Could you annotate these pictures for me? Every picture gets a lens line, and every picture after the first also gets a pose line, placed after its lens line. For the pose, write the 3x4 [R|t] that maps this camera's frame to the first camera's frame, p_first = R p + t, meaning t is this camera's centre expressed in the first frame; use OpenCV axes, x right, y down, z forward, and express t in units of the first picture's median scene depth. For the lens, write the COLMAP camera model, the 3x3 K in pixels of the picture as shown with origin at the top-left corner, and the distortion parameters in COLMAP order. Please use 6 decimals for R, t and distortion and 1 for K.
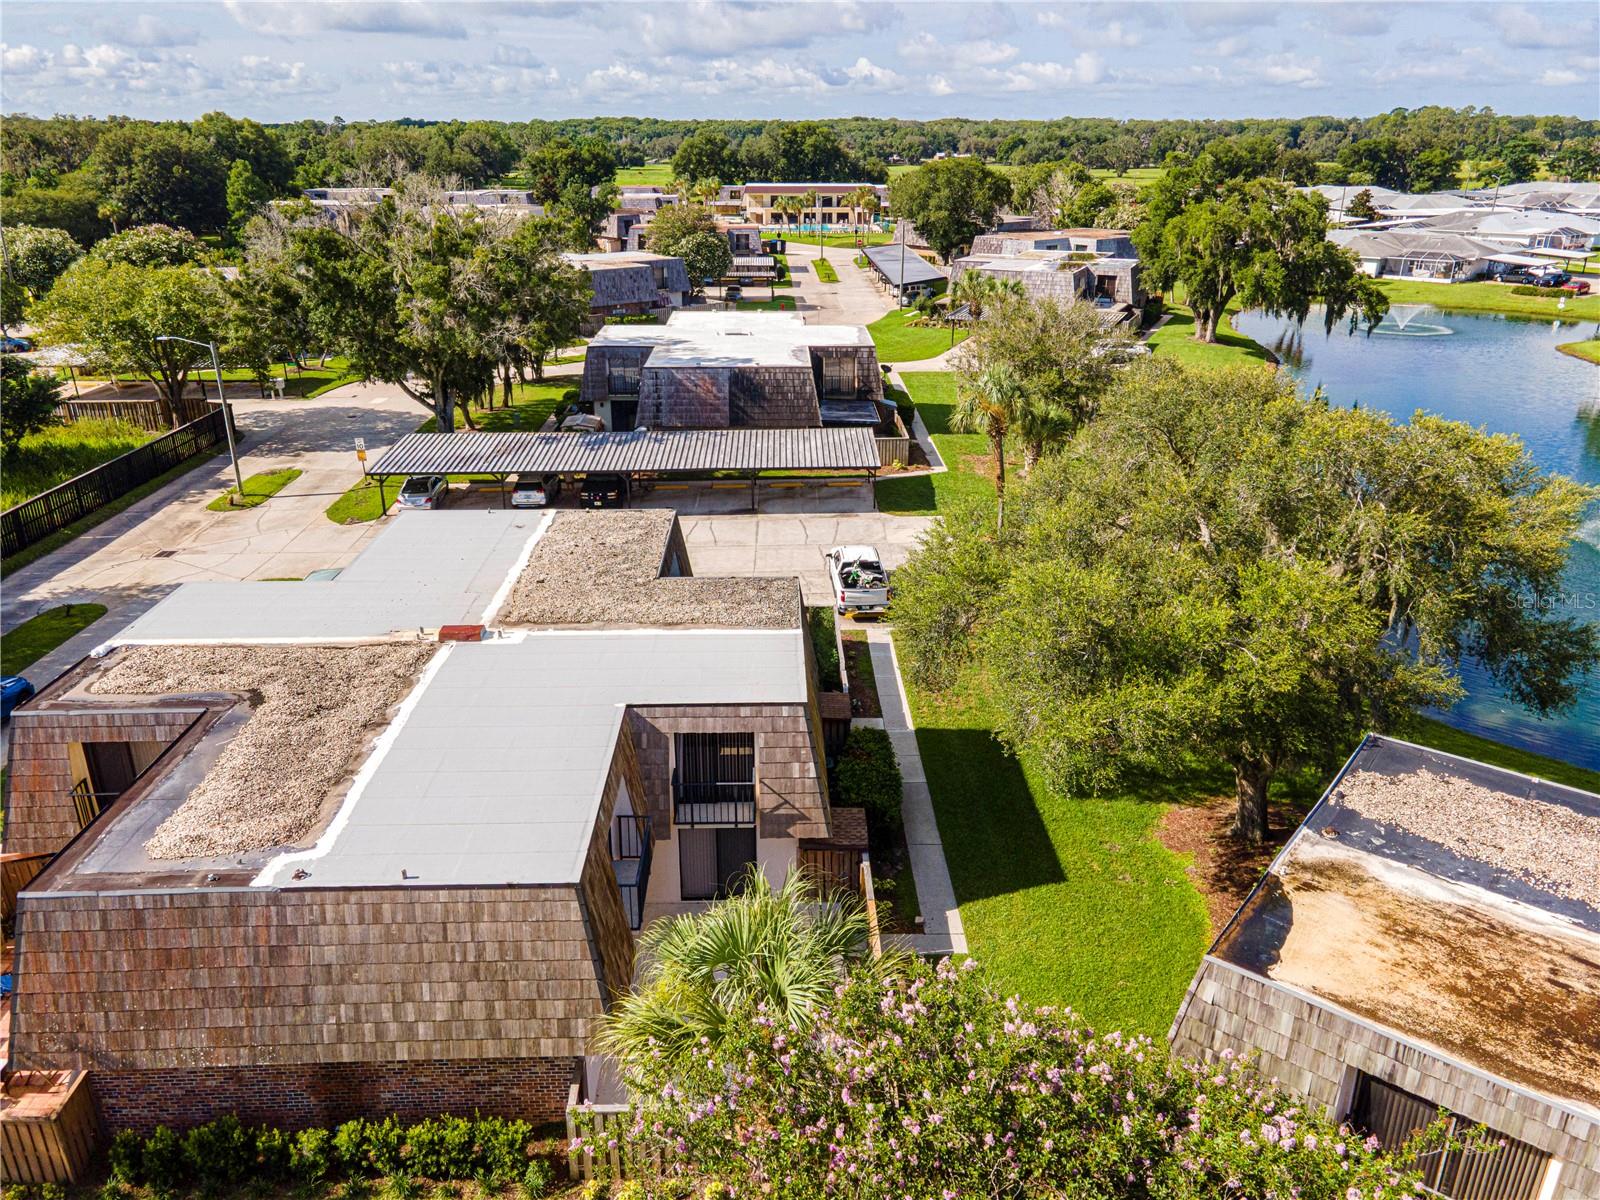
lens RADIAL K [[1162.5, 0, 800.0], [0, 1162.5, 600.0], [0, 0, 1]] dist [0.041491, 0.007547]
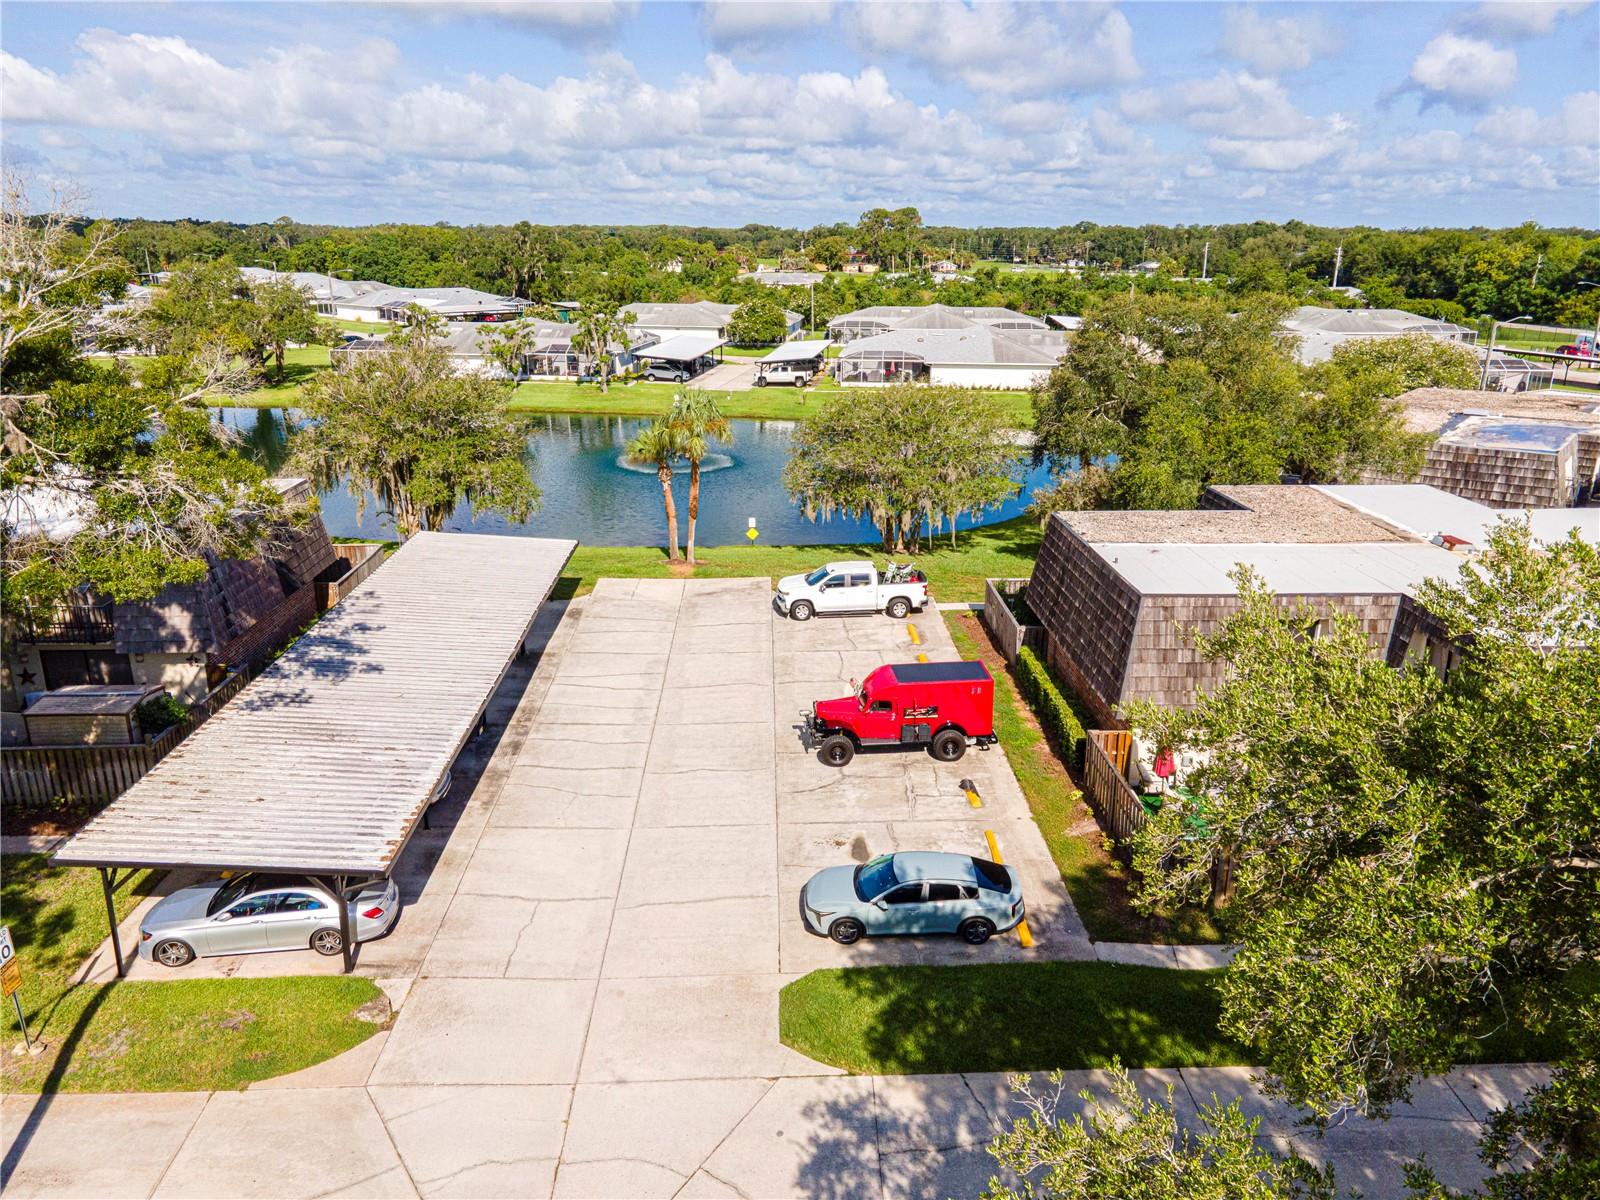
lens RADIAL K [[1162.3, 0, 800.0], [0, 1162.3, 600.0], [0, 0, 1]] dist [0.026617, 0.045456]
pose [[-0.013516, -0.300087, 0.953816, -1.361445], [0.366958, 0.885855, 0.283906, -0.472826], [-0.930139, 0.353847, 0.098146, 1.458208]]
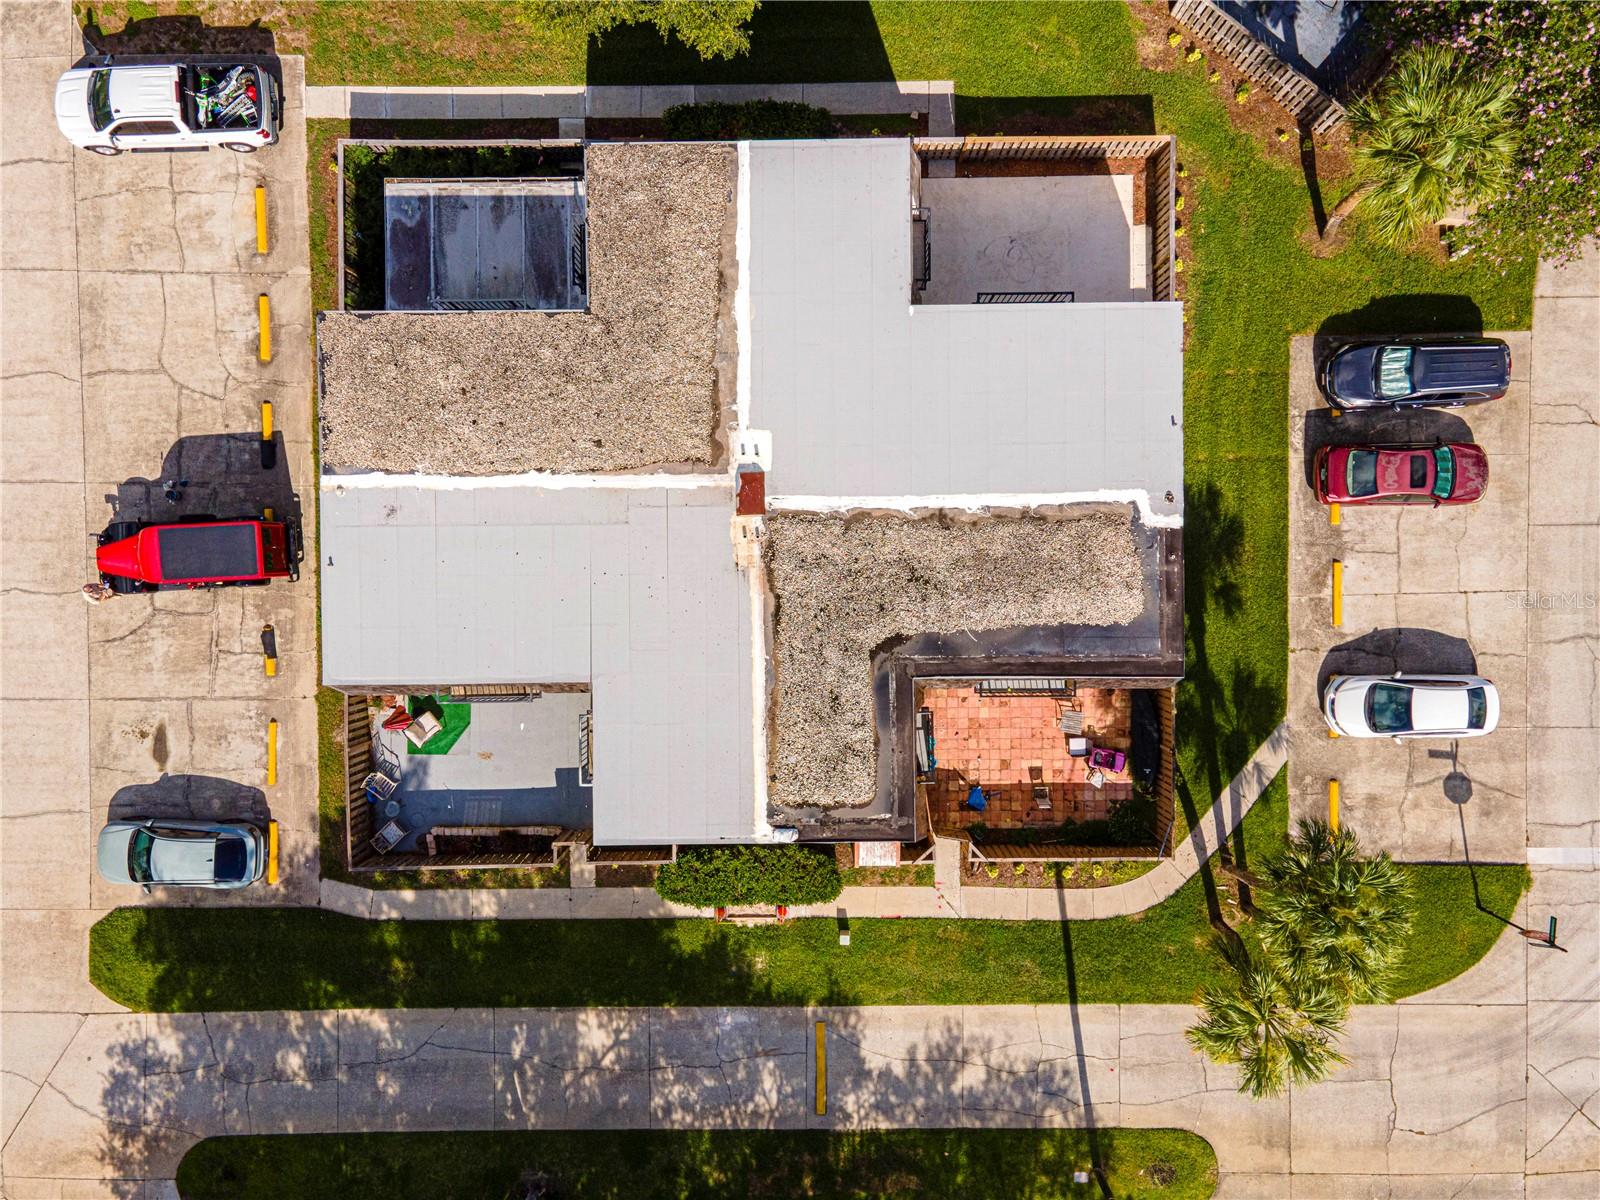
lens RADIAL K [[1162.5, 0, 800.0], [0, 1162.5, 600.0], [0, 0, 1]] dist [0.041491, 0.007547]
pose [[0.008933, -0.999798, -0.018016, -0.347683], [0.381992, -0.013238, 0.924071, -0.827369], [-0.924122, -0.015137, 0.381796, 0.568883]]
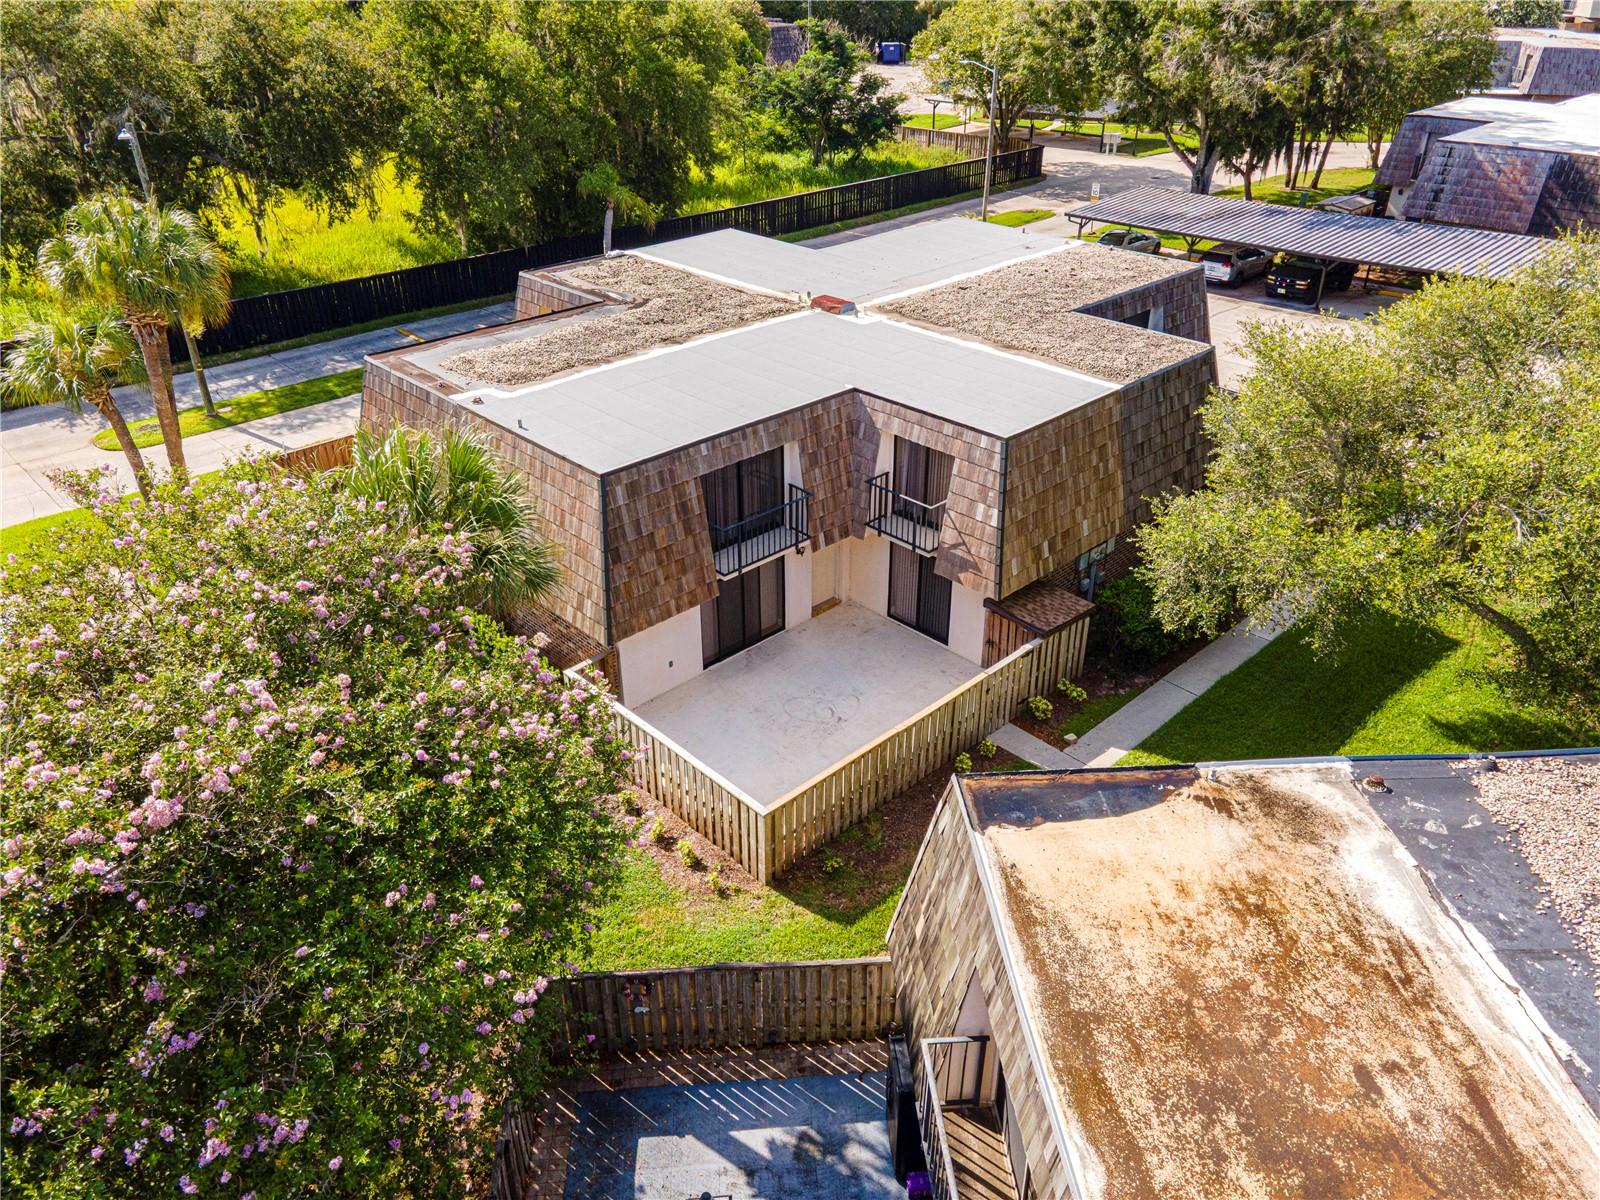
lens RADIAL K [[1162.5, 0, 800.0], [0, 1162.5, 600.0], [0, 0, 1]] dist [0.041491, 0.007547]
pose [[0.676508, 0.366623, -0.638690, 0.423262], [-0.271827, 0.930343, 0.246115, 0.024631], [0.684432, 0.007114, 0.729042, 0.229413]]
